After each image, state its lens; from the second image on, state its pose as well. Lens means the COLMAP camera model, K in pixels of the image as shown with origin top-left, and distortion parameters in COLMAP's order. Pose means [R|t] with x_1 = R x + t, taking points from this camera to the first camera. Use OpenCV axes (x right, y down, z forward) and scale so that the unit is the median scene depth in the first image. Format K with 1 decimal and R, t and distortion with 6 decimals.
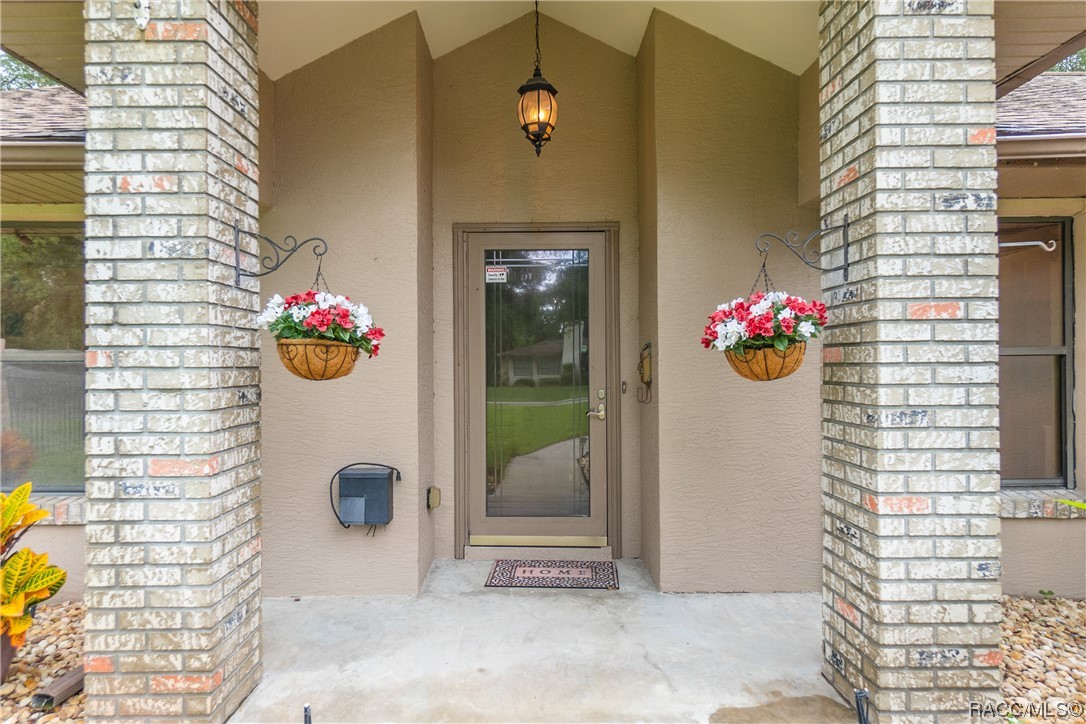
lens RADIAL K [[618.3, 0, 542.8], [0, 618.3, 363.6], [0, 0, 1]] dist [0.002933, 0.000612]
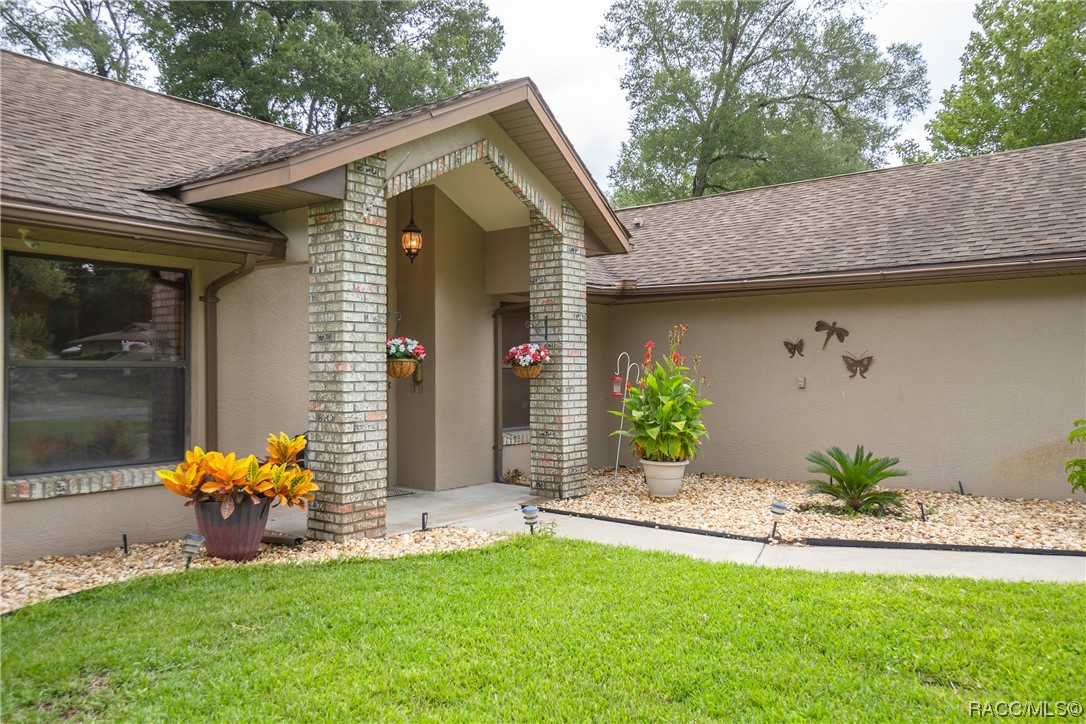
lens RADIAL K [[837.6, 0, 543.0], [0, 837.6, 364.1], [0, 0, 1]] dist [0.000520, -0.000023]
pose [[0.613509, 0.010567, 0.789617, -2.606086], [-0.002131, 0.999929, -0.011725, 0.013723], [-0.789685, 0.005511, 0.613488, -1.328288]]
